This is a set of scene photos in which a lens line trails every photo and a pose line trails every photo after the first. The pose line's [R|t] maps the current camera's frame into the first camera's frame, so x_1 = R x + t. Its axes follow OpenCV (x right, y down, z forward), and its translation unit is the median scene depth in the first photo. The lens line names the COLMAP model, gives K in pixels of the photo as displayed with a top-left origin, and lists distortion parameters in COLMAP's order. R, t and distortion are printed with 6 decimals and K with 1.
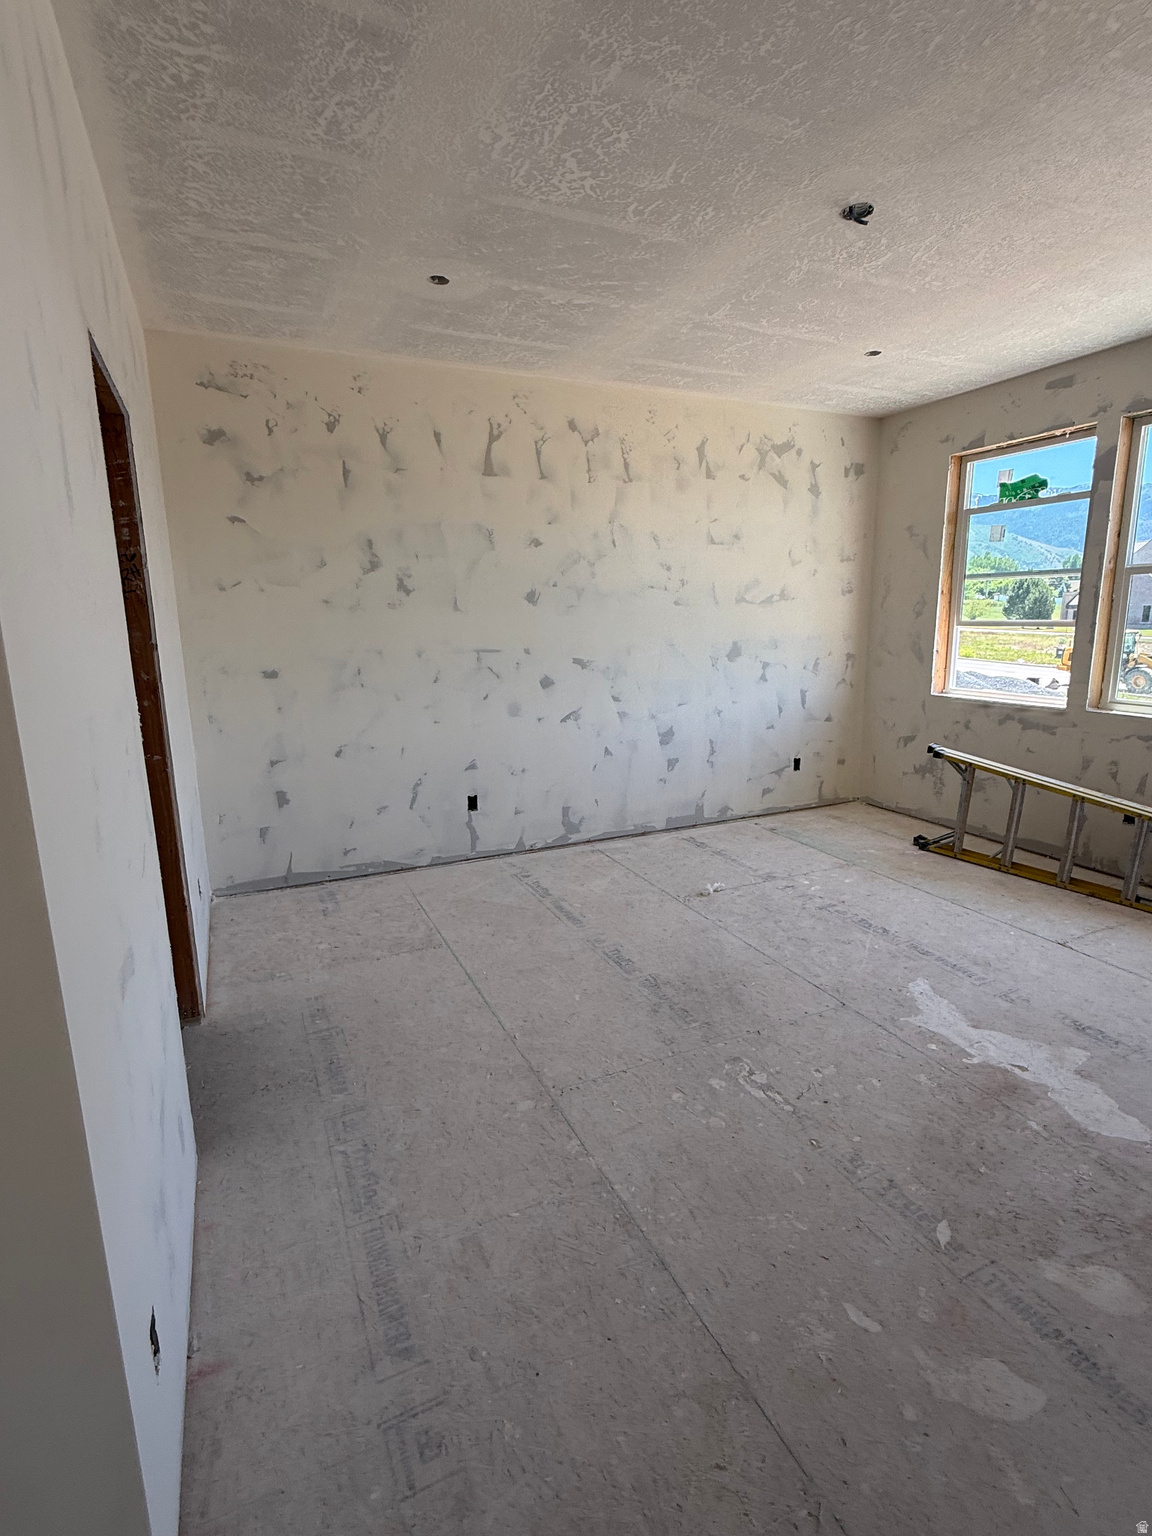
lens RADIAL K [[758.7, 0, 582.0], [0, 758.7, 770.1], [0, 0, 1]] dist [0.001303, -0.001026]
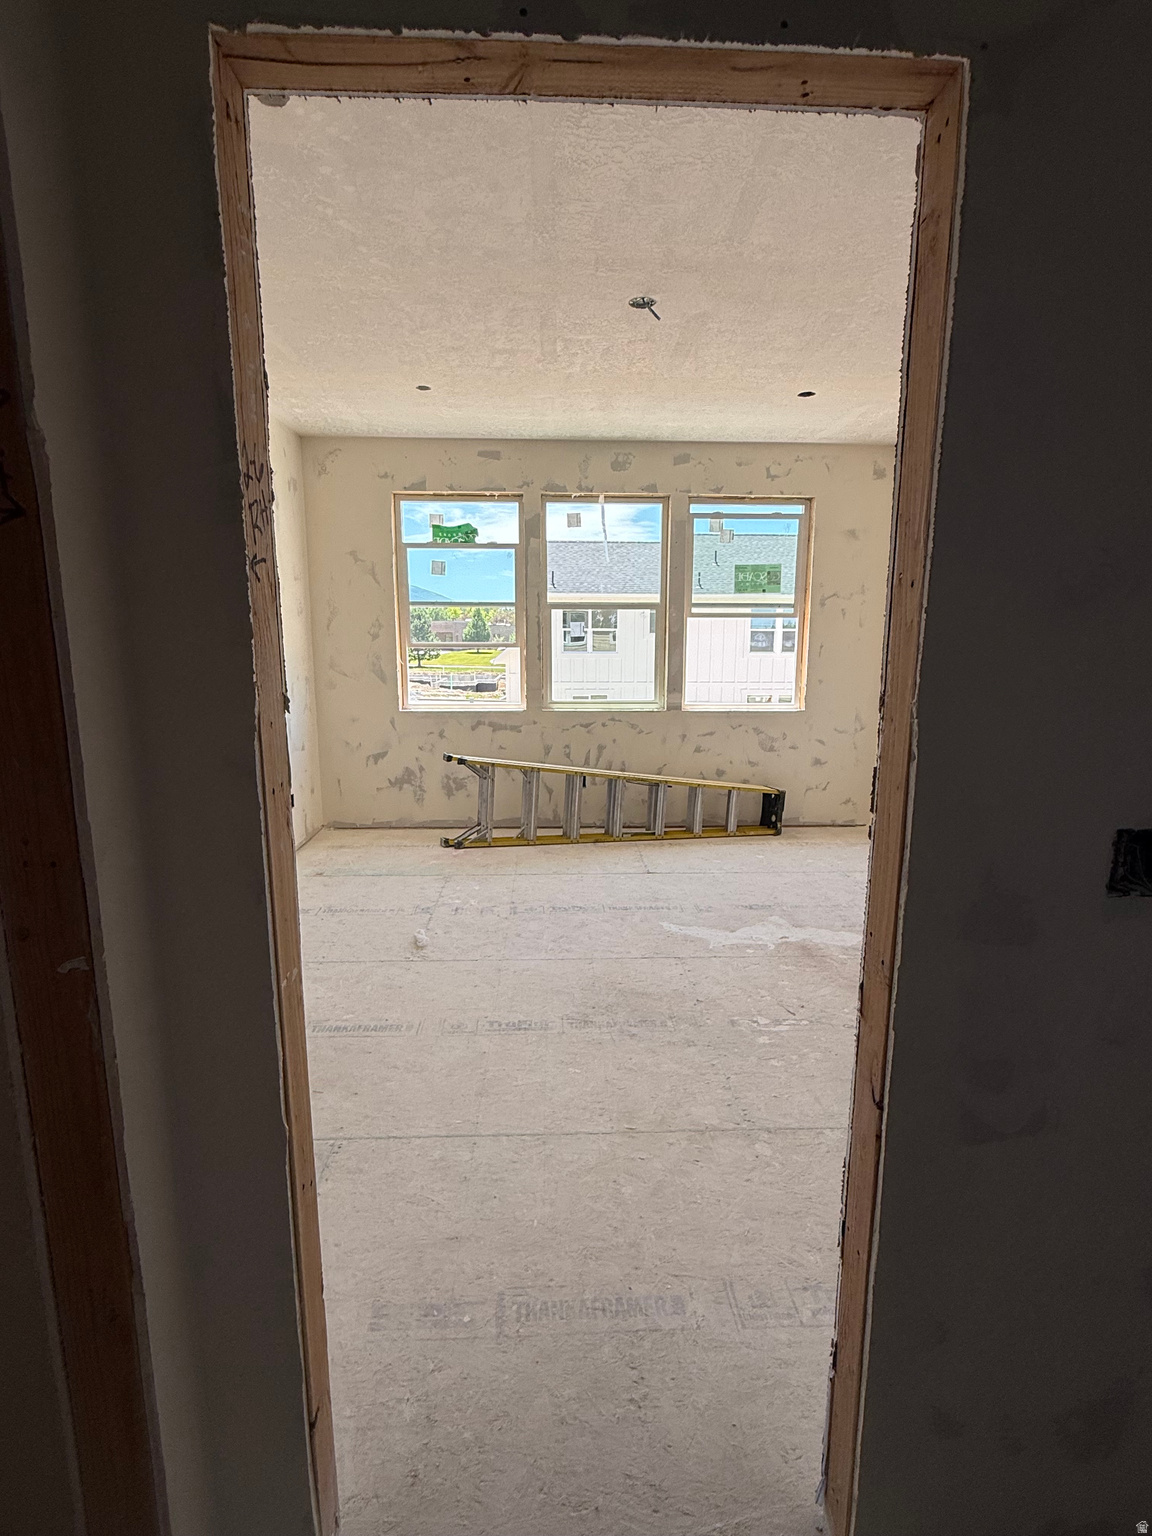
lens RADIAL K [[758.7, 0, 583.5], [0, 758.7, 767.9], [0, 0, 1]] dist [0.001303, -0.001026]
pose [[0.381575, -0.148586, 0.912317, -0.553584], [0.178289, 0.980292, 0.085088, -0.084296], [-0.906980, 0.130189, 0.400547, 0.442021]]
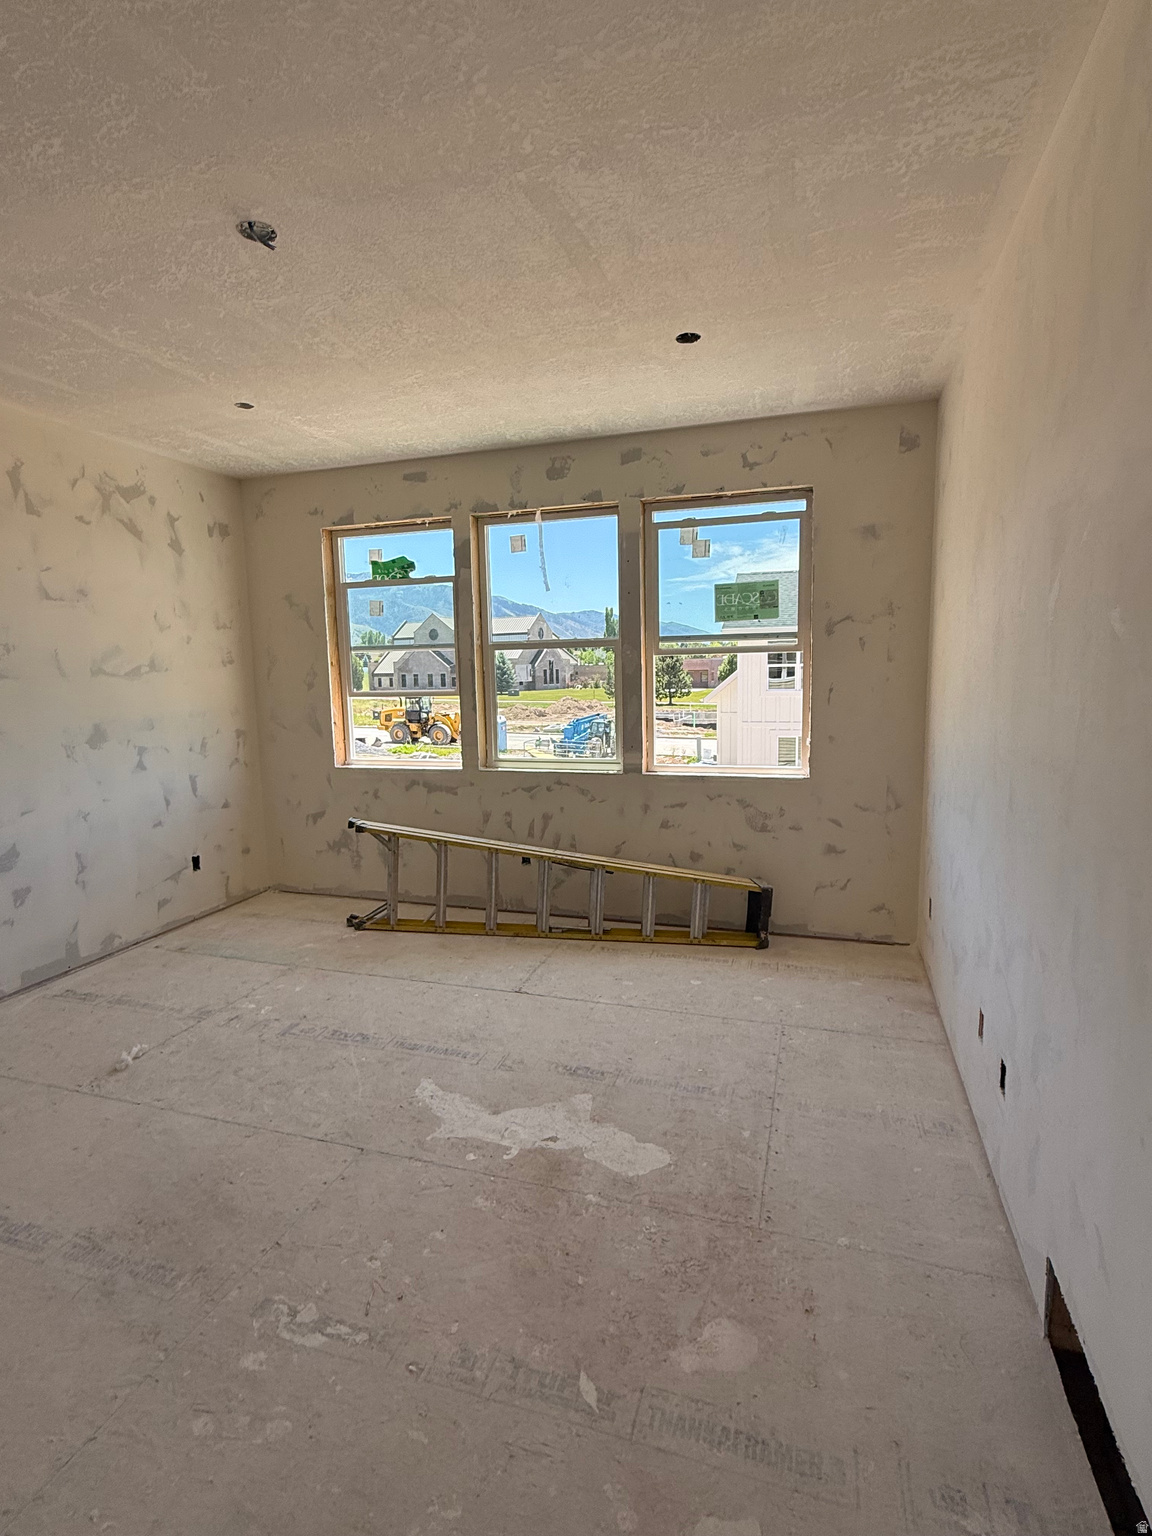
lens RADIAL K [[758.7, 0, 581.6], [0, 758.7, 764.3], [0, 0, 1]] dist [0.001303, -0.001026]
pose [[0.675762, -0.089654, 0.731648, -0.046746], [0.159030, 0.986933, -0.025948, -0.035961], [-0.719761, 0.133889, 0.681189, 0.143785]]
